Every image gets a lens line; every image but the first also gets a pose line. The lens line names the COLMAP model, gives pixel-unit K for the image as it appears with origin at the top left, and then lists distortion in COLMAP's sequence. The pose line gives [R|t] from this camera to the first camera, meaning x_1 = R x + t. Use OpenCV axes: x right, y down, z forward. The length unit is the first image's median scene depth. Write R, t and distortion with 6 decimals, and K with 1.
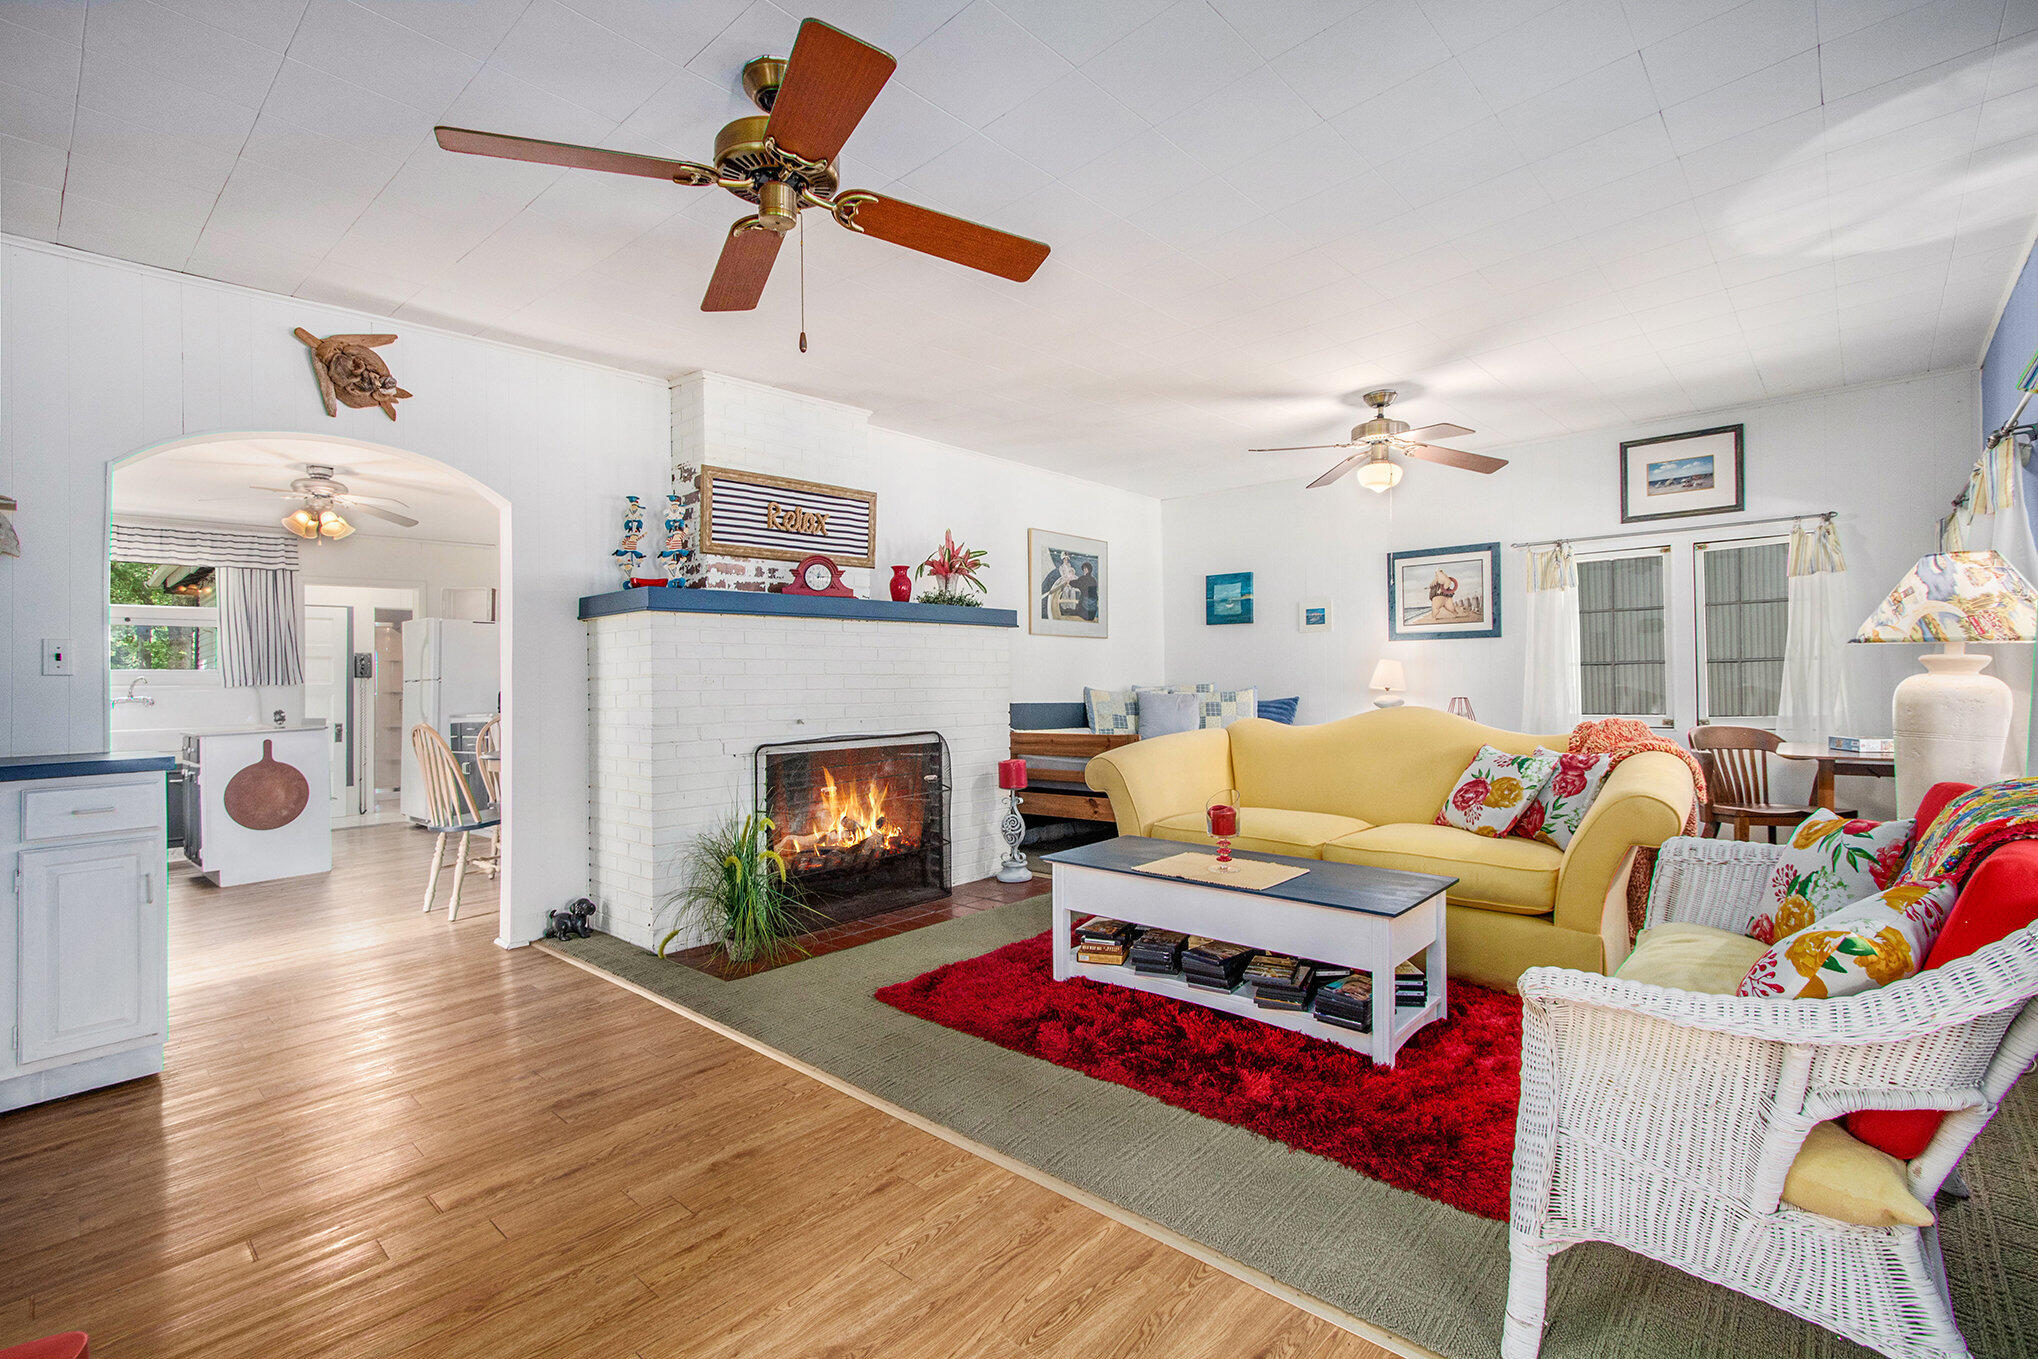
lens RADIAL K [[911.4, 0, 1024.0], [0, 911.4, 682.0], [0, 0, 1]] dist [-0.009122, 0.000668]
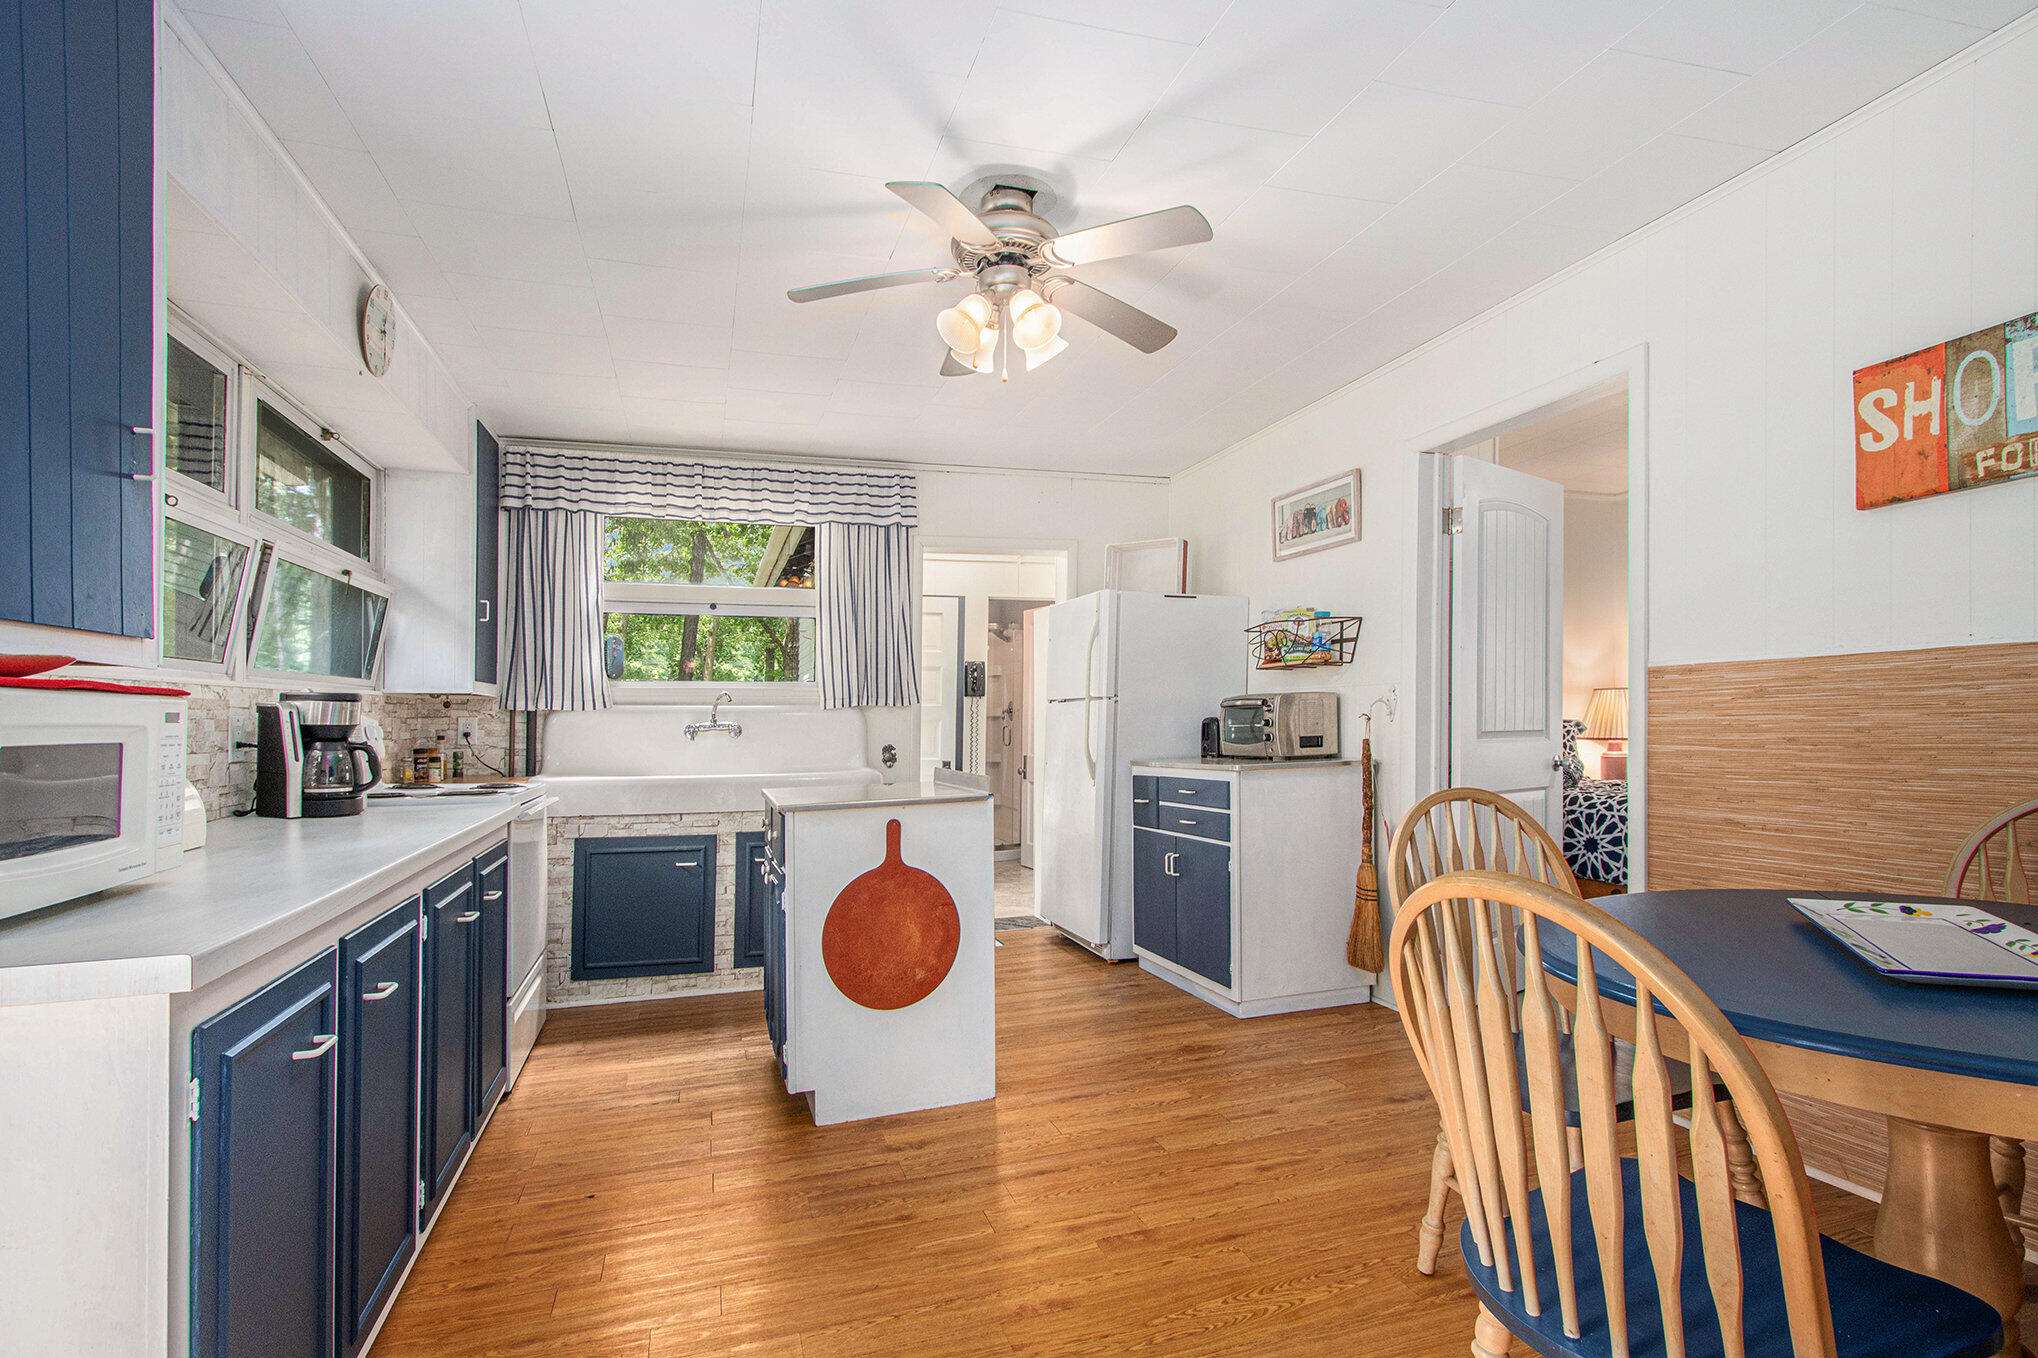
lens RADIAL K [[938.7, 0, 1005.7], [0, 938.7, 685.1], [0, 0, 1]] dist [-0.014006, 0.000822]
pose [[0.863325, -0.002456, -0.504642, -0.425339], [-0.008464, 0.999777, -0.019347, 0.000532], [0.504577, 0.020974, 0.863112, 0.477937]]
